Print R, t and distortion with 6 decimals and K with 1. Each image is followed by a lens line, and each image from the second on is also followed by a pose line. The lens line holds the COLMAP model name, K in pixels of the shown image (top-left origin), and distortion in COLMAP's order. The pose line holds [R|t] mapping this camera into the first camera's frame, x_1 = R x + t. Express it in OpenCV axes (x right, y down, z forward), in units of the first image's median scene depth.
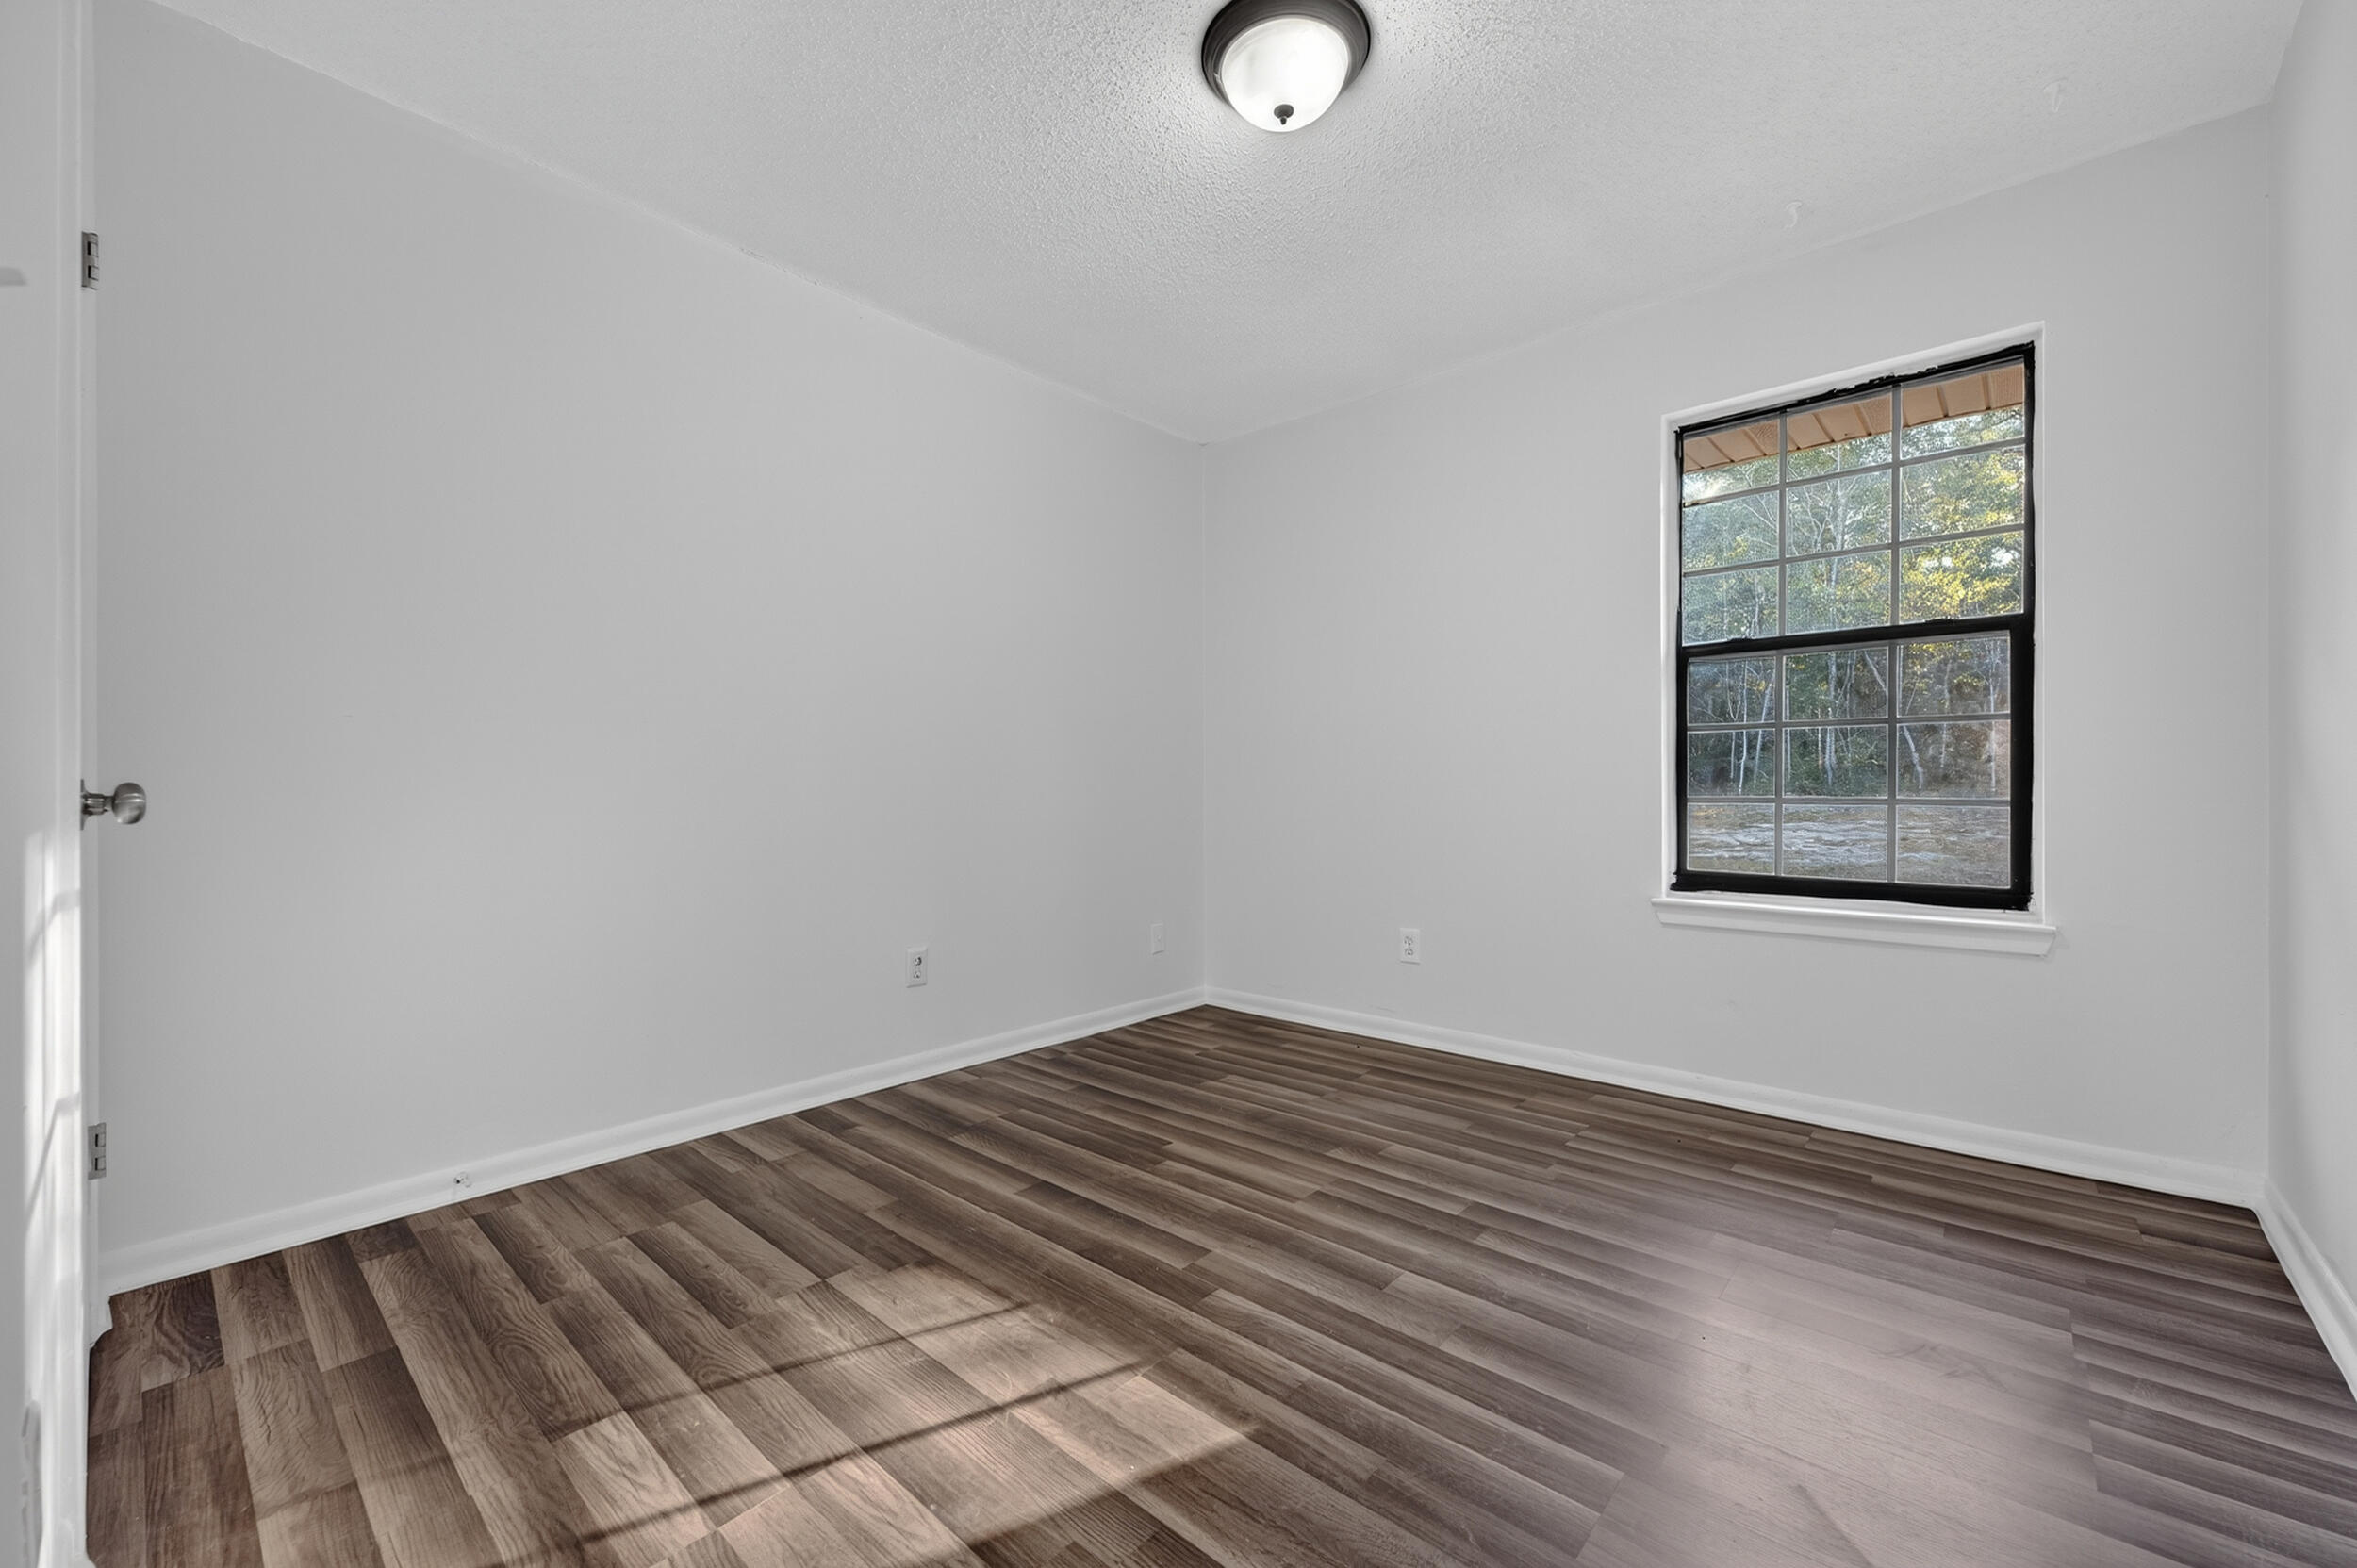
lens RADIAL K [[927.4, 0, 1182.6], [0, 927.4, 784.1], [0, 0, 1]] dist [-0.001860, -0.000241]
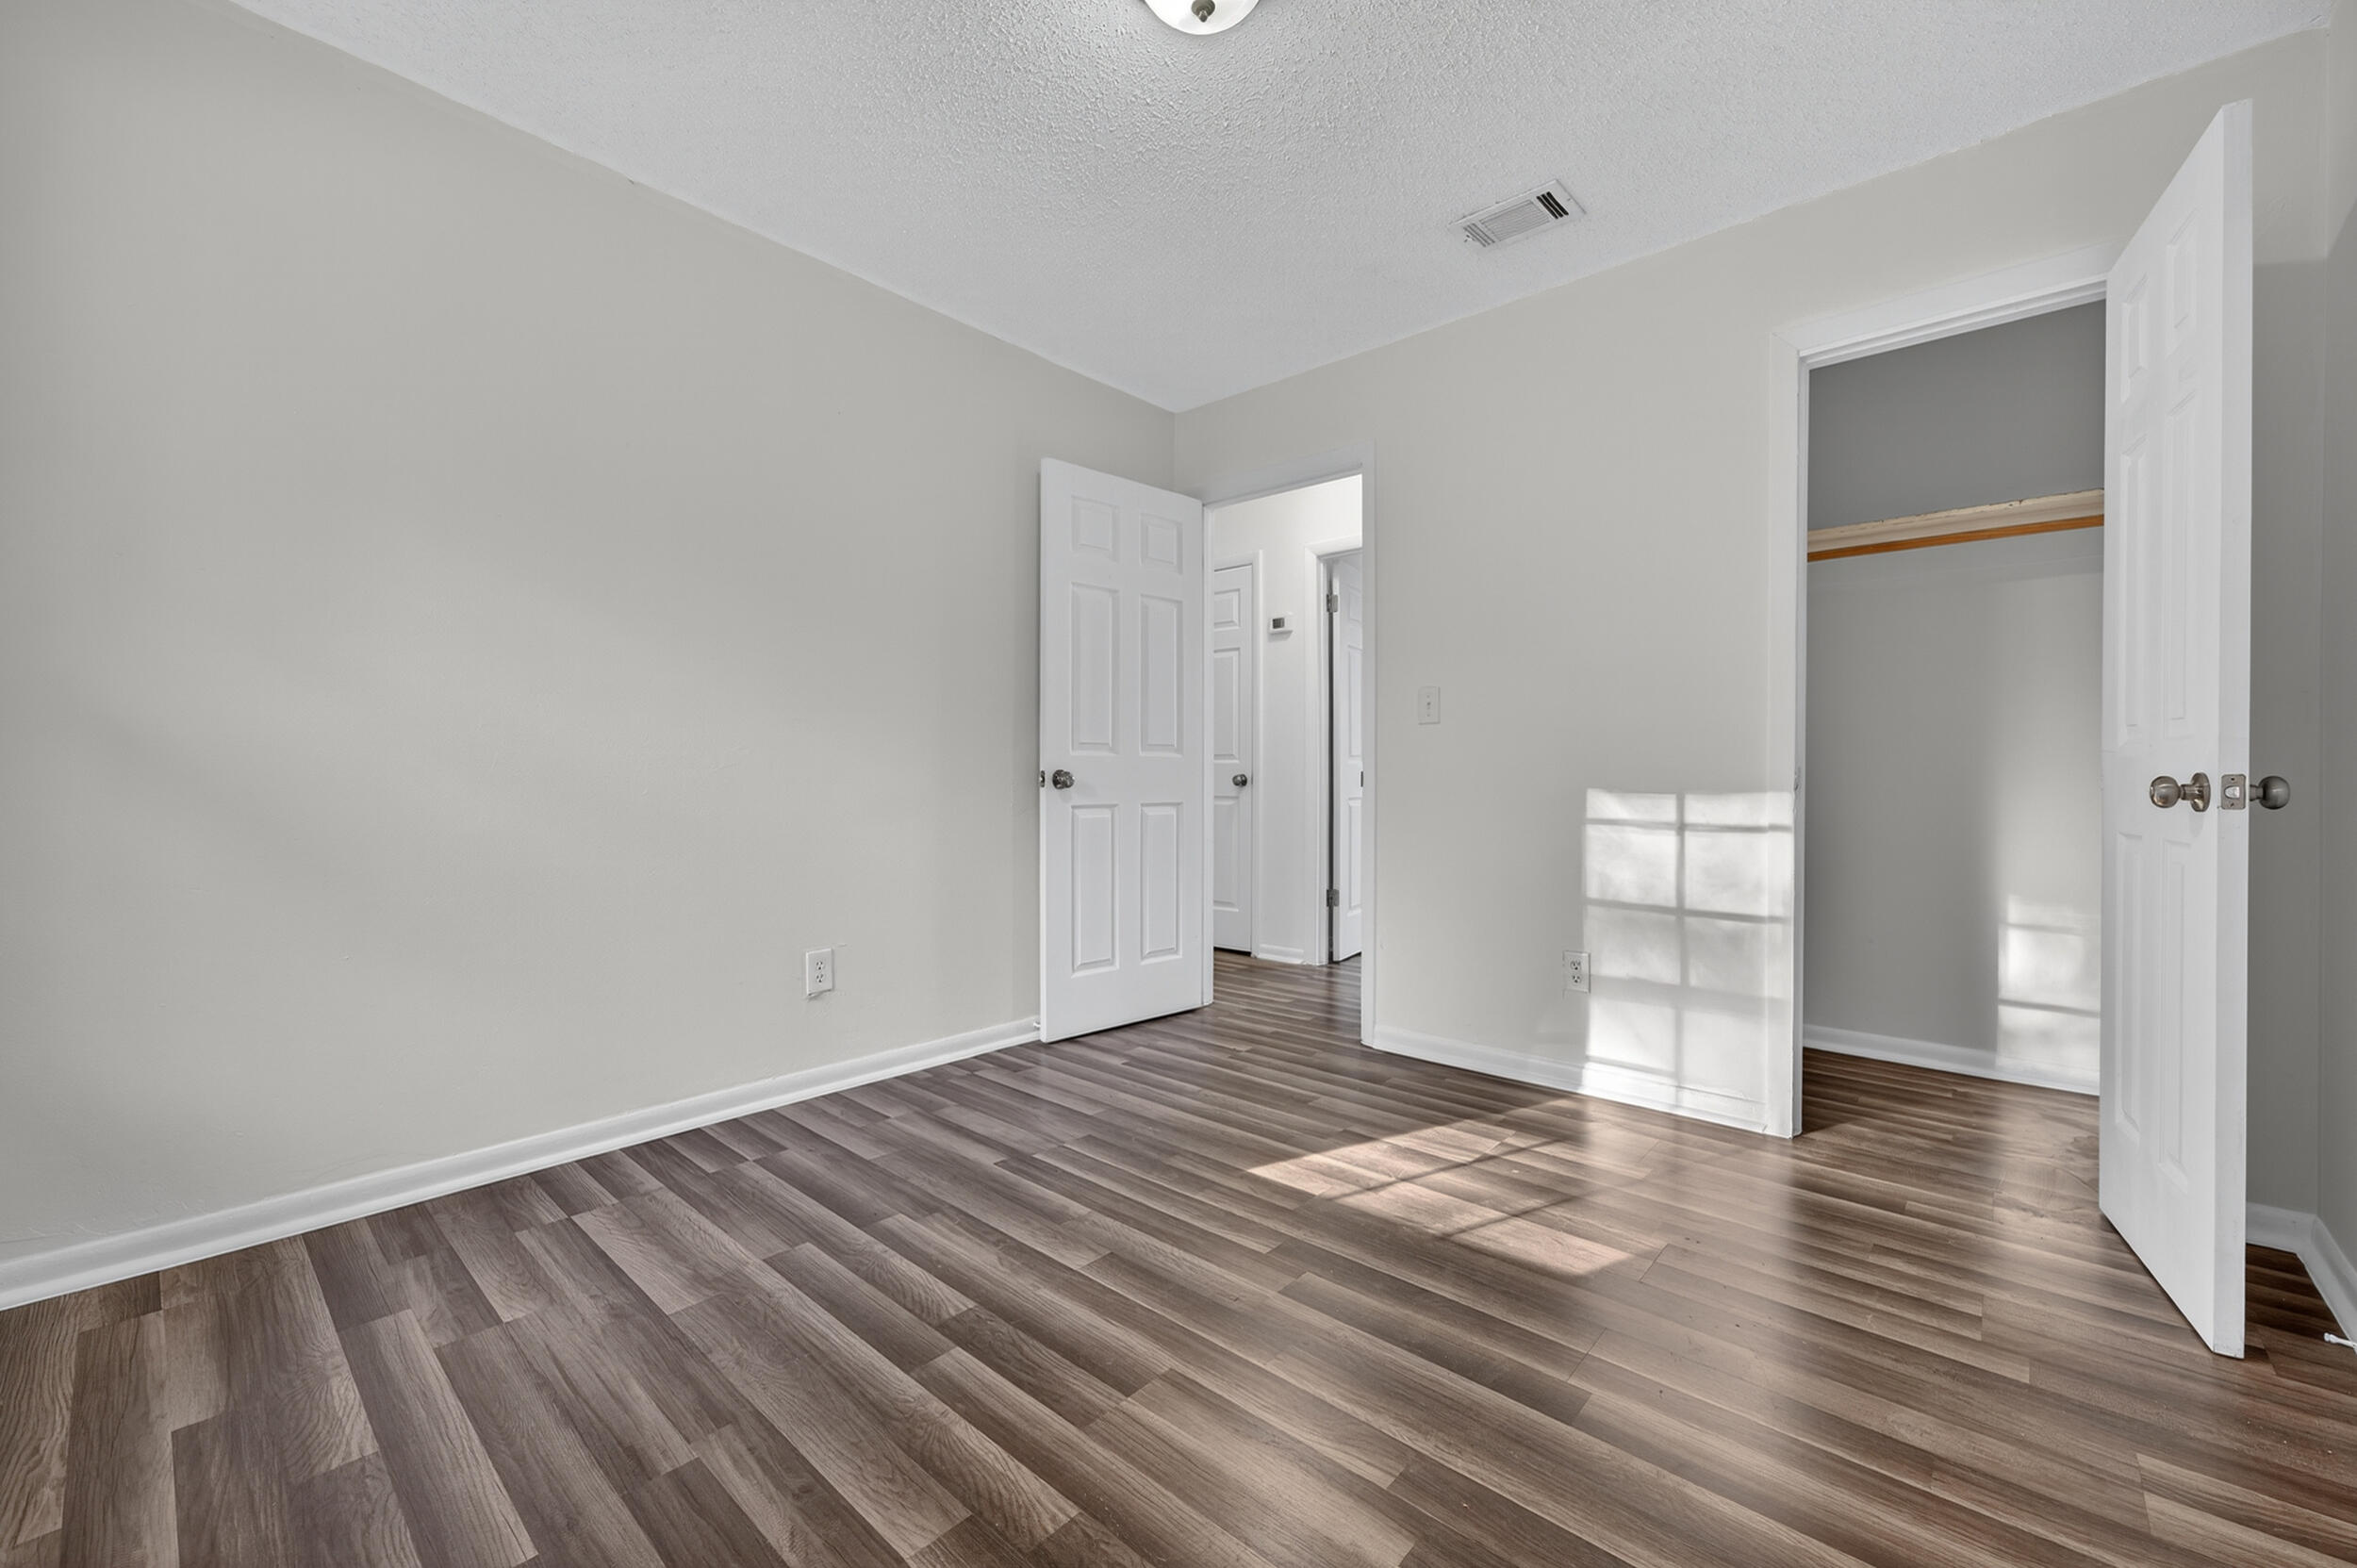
lens RADIAL K [[927.4, 0, 1182.6], [0, 927.4, 784.1], [0, 0, 1]] dist [-0.001860, -0.000241]
pose [[-0.999982, -0.004829, 0.003513, 0.138405], [-0.004815, 0.999980, 0.003989, 0.007326], [-0.003532, 0.003972, -0.999986, 2.130204]]
